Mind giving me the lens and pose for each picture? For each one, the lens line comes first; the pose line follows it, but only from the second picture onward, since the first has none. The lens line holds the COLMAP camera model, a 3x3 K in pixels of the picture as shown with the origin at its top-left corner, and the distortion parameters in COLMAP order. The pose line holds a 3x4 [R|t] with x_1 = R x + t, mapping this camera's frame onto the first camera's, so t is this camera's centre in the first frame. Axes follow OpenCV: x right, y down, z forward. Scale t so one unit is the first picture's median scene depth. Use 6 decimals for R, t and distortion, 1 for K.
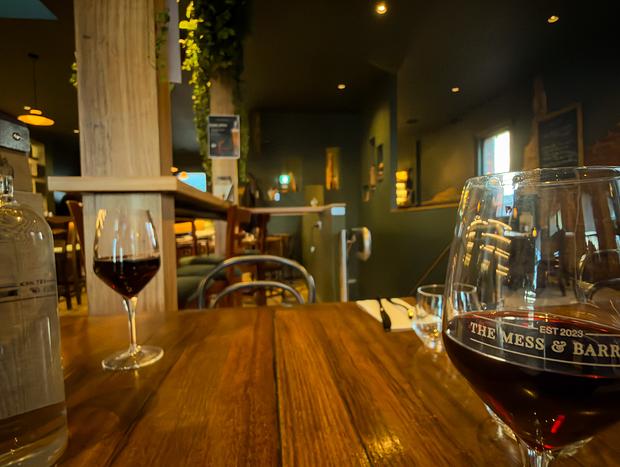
lens RADIAL K [[335.3, 0, 310.0], [0, 335.3, 233.5], [0, 0, 1]] dist [-0.004264, -0.000927]
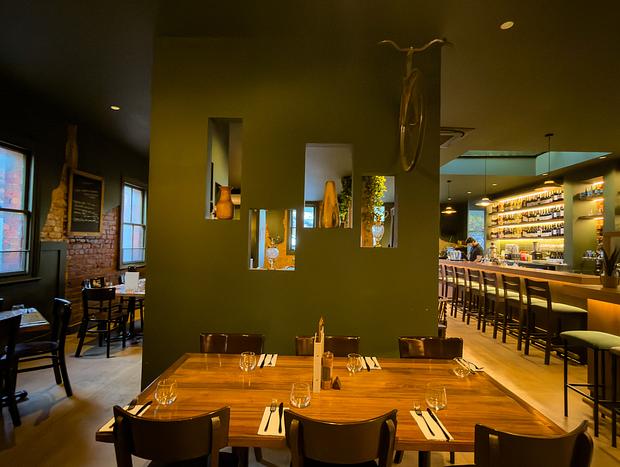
lens RADIAL K [[332.2, 0, 310.0], [0, 332.2, 233.5], [0, 0, 1]] dist [-0.003519, 0.000161]
pose [[-0.991064, 0.009382, 0.133054, -0.187648], [0.009069, 0.999955, -0.002956, -0.234603], [-0.133076, -0.001722, -0.991104, 2.911670]]
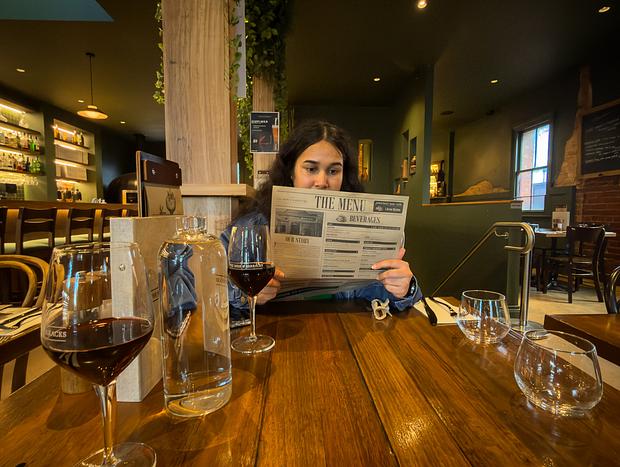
lens RADIAL K [[332.2, 0, 310.0], [0, 332.2, 233.5], [0, 0, 1]] dist [-0.003519, 0.000161]
pose [[0.996507, 0.028972, -0.078321, -0.024320], [-0.026150, 0.998980, 0.036825, -0.013645], [0.079308, -0.034648, 0.996248, -0.042405]]
